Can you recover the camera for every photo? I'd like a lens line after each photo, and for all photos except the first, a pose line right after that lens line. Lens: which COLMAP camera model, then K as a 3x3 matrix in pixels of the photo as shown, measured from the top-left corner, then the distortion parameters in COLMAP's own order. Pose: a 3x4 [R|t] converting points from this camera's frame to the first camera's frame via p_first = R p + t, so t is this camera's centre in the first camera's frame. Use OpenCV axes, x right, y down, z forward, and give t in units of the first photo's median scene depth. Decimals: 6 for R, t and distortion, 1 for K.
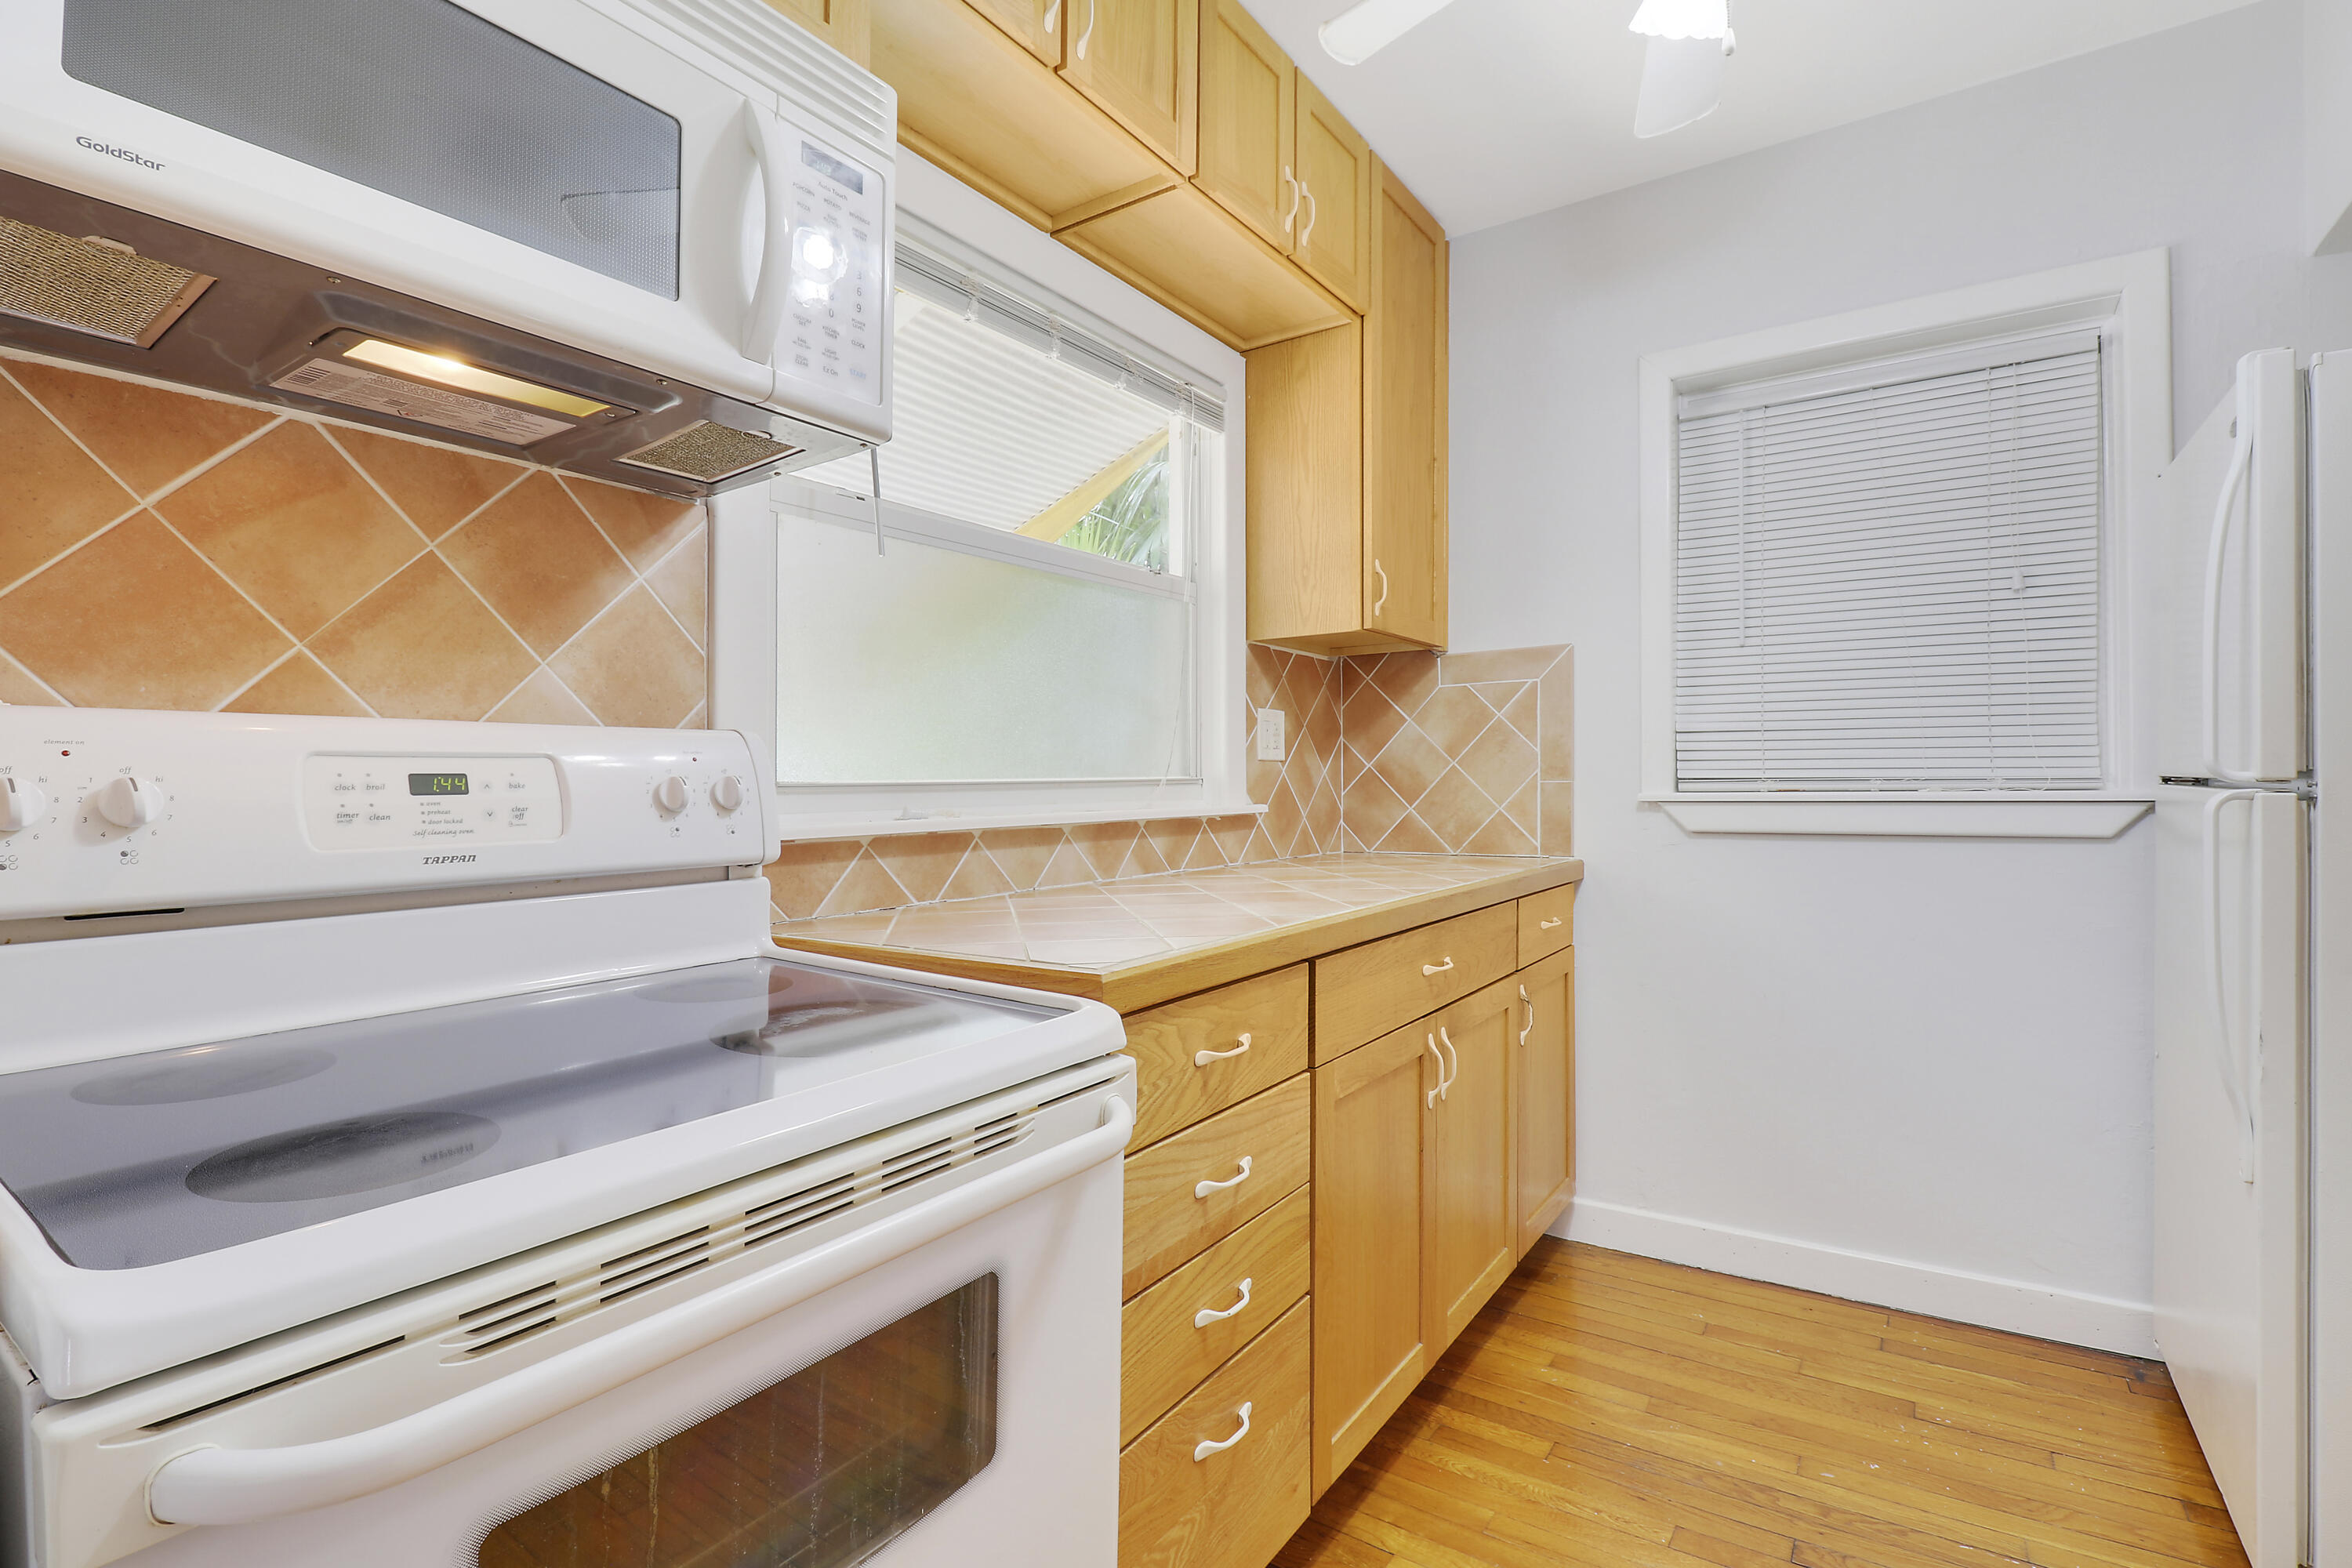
lens RADIAL K [[1126.9, 0, 1177.7], [0, 1126.9, 757.8], [0, 0, 1]] dist [0.027074, -0.028696]
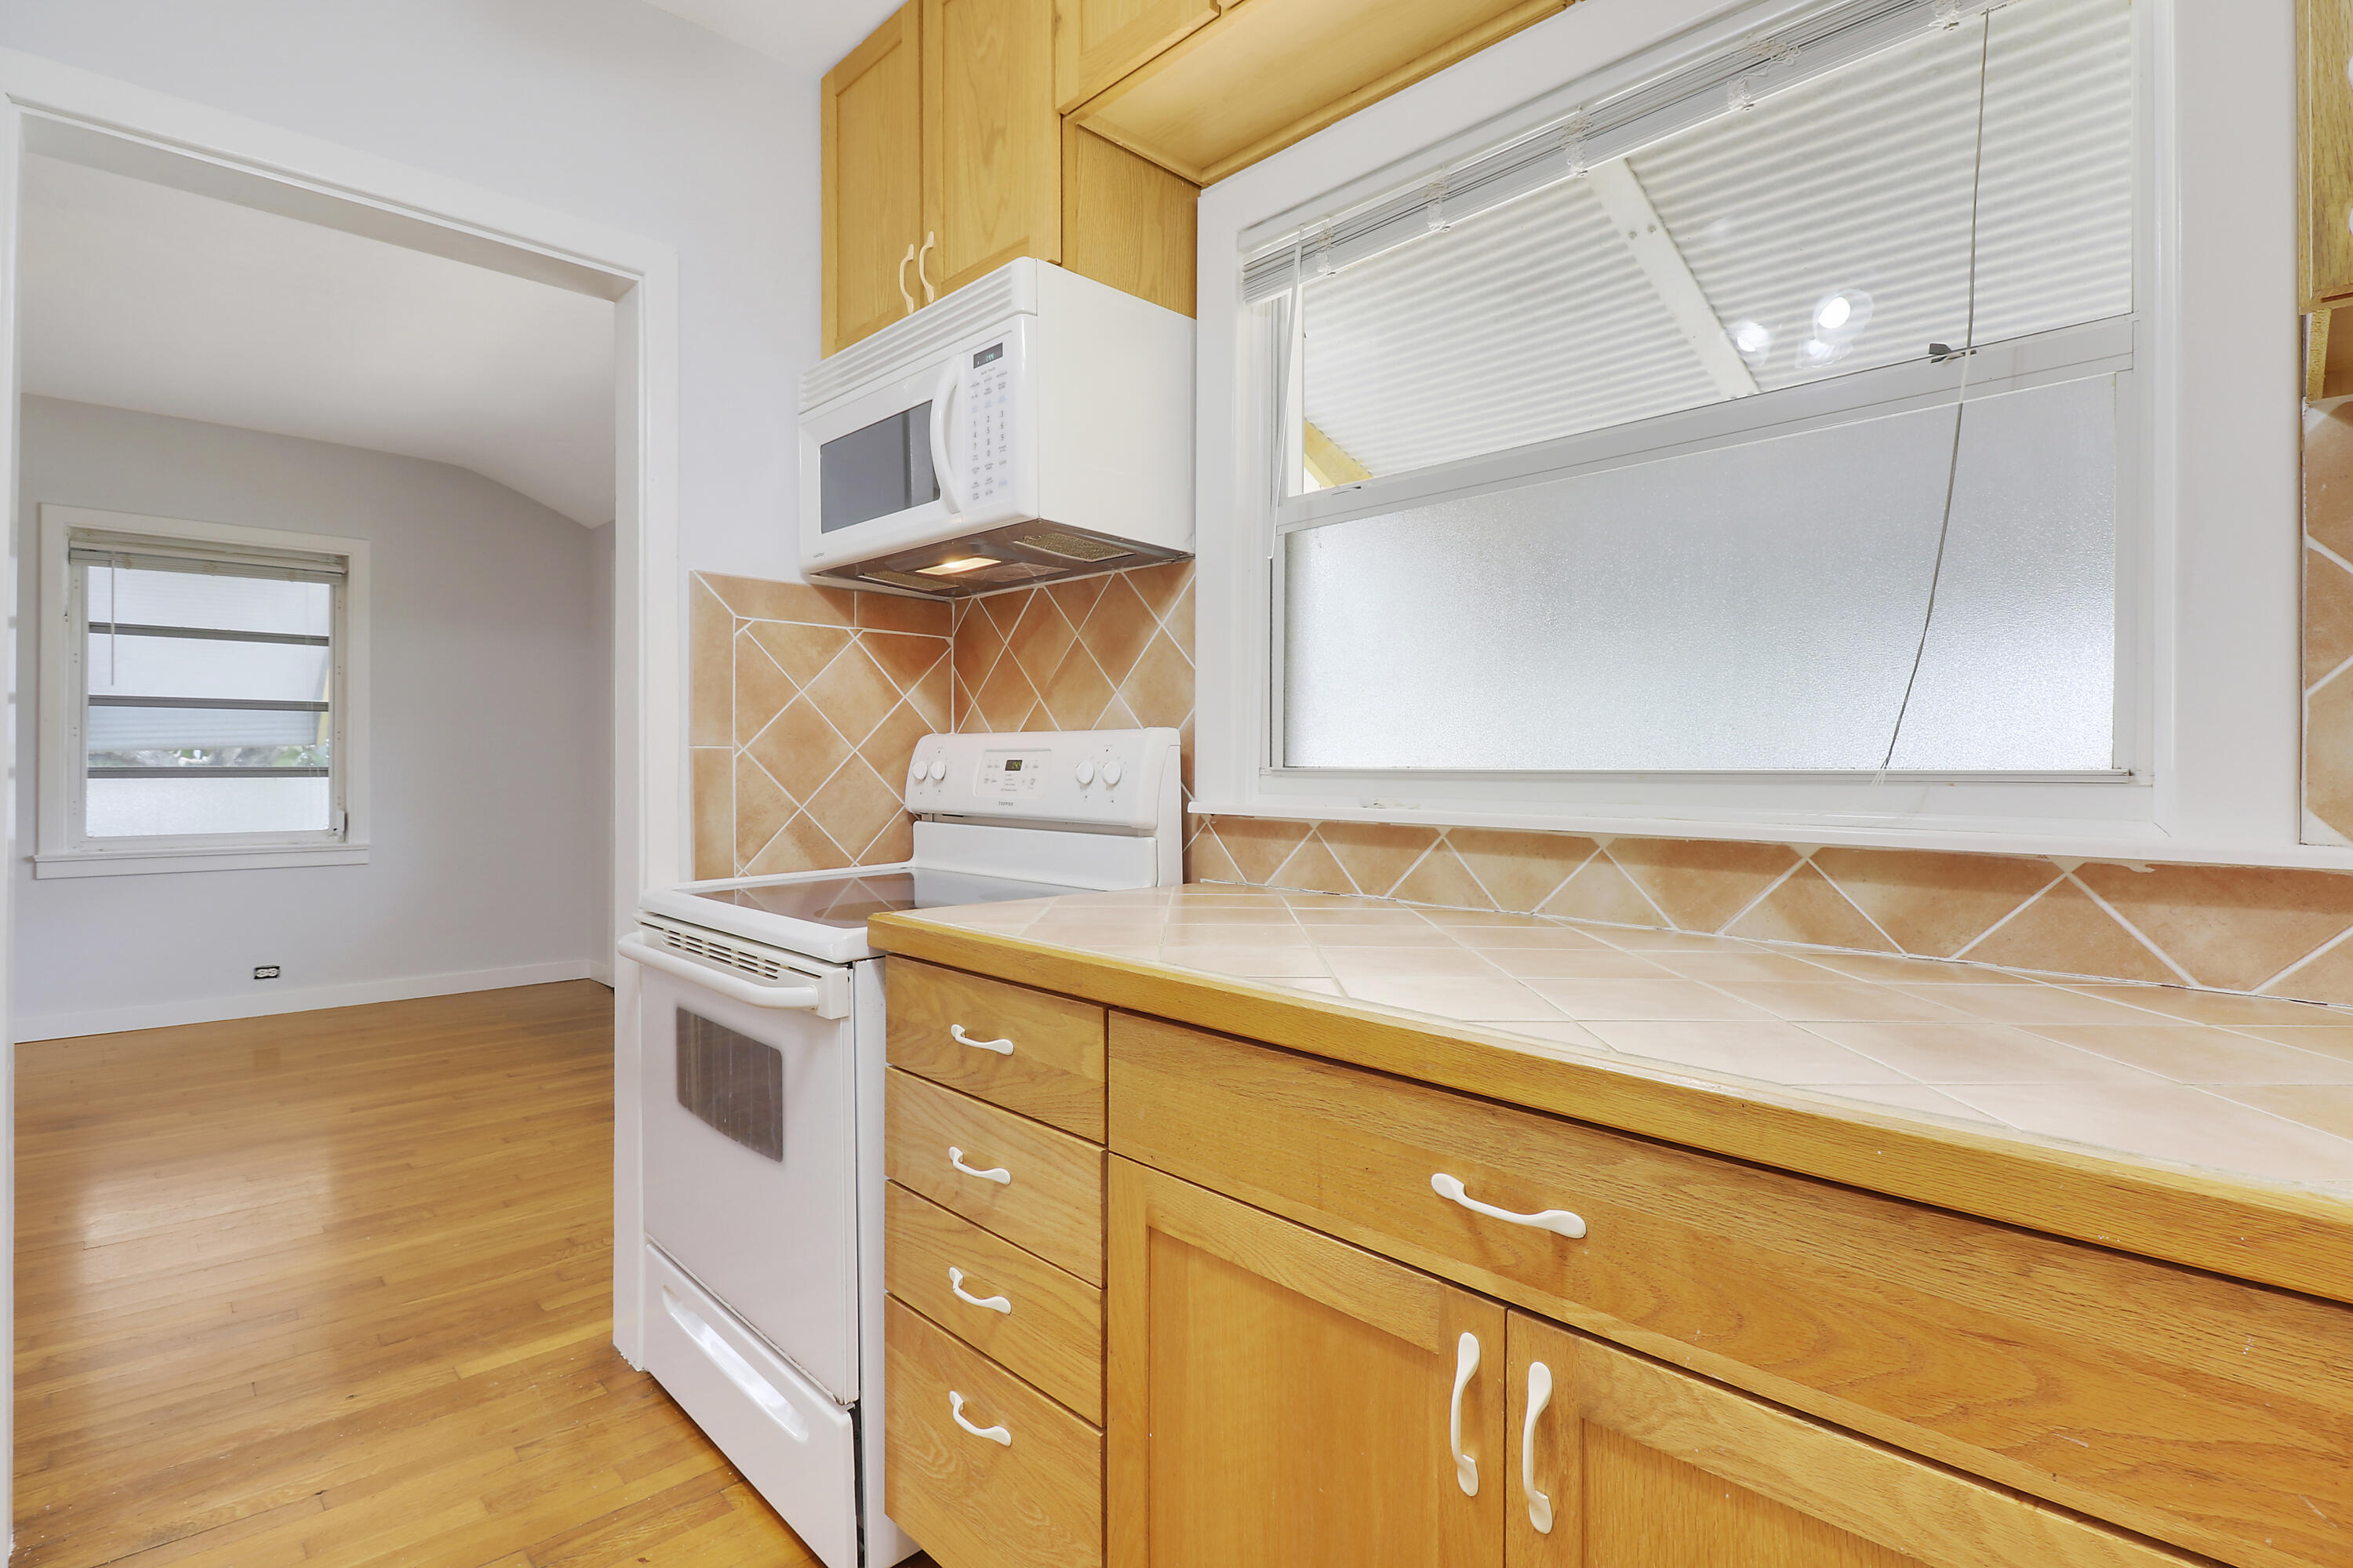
lens RADIAL K [[1127.4, 0, 1178.2], [0, 1127.4, 757.8], [0, 0, 1]] dist [0.027074, -0.028696]
pose [[-0.202167, 0.001735, -0.979349, 0.785548], [0.015157, 0.999884, -0.001357, 0.011530], [0.979234, -0.015118, -0.202170, 1.102845]]
